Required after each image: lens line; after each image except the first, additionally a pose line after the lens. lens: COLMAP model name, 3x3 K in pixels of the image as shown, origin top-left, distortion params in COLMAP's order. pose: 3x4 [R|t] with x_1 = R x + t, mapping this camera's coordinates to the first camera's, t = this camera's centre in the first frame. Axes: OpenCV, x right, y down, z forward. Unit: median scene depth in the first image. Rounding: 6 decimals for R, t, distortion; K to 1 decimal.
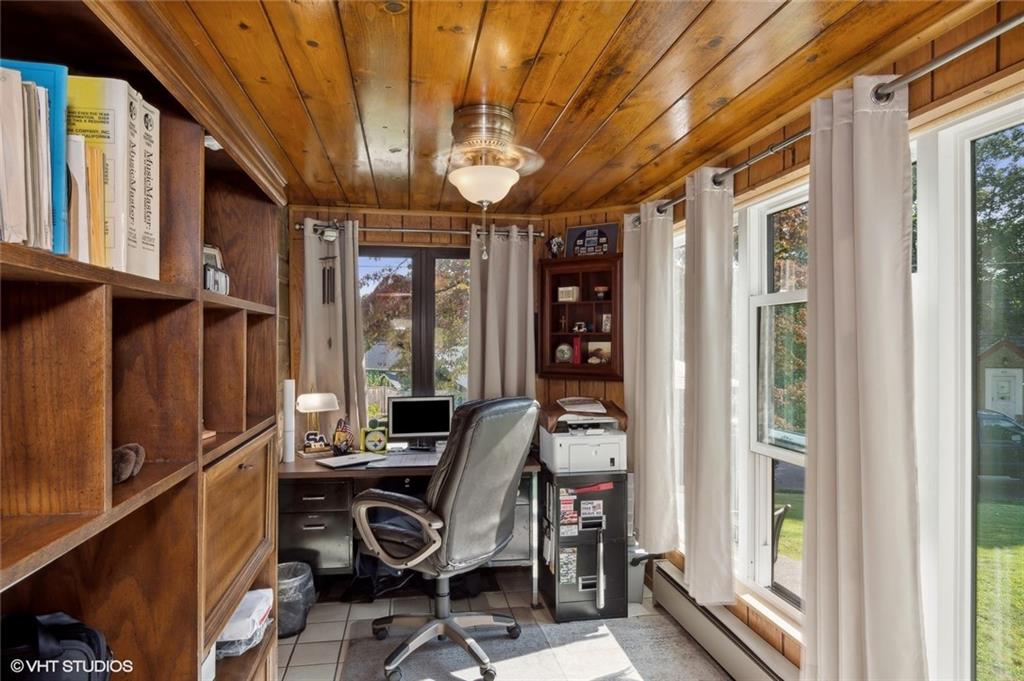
lens RADIAL K [[563.6, 0, 512.4], [0, 563.6, 343.8], [0, 0, 1]] dist [0.000113, -0.000009]
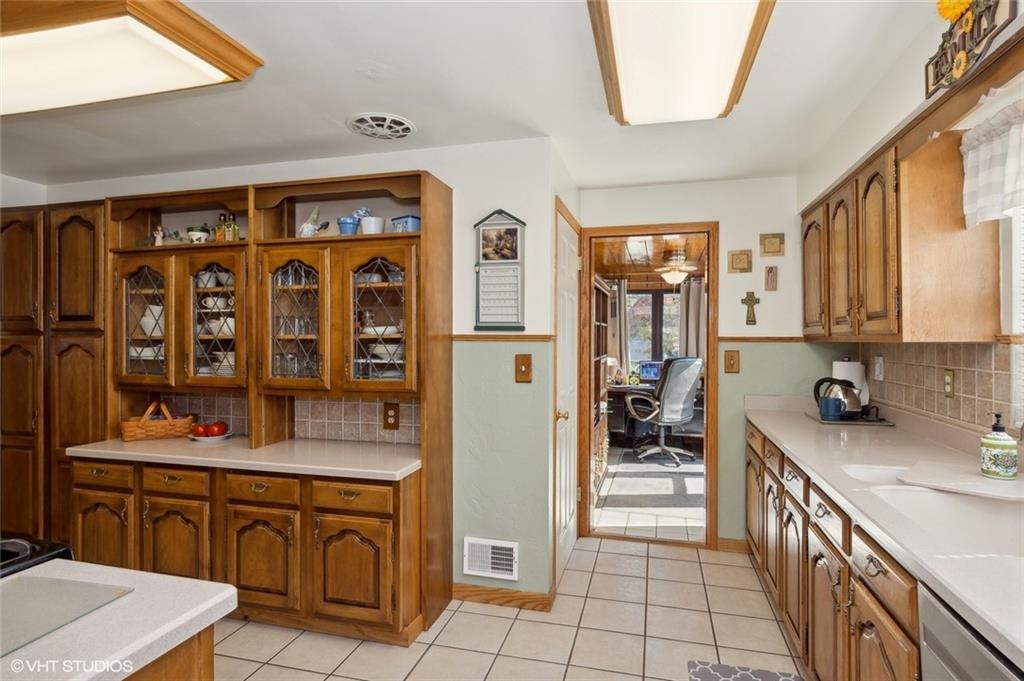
lens RADIAL K [[548.0, 0, 513.8], [0, 548.0, 337.3], [0, 0, 1]] dist [0.005794, 0.003525]
pose [[0.900577, 0.004220, -0.434677, 0.361730], [-0.003470, 0.999991, 0.002518, 0.001925], [0.434683, -0.000759, 0.900583, -1.553221]]
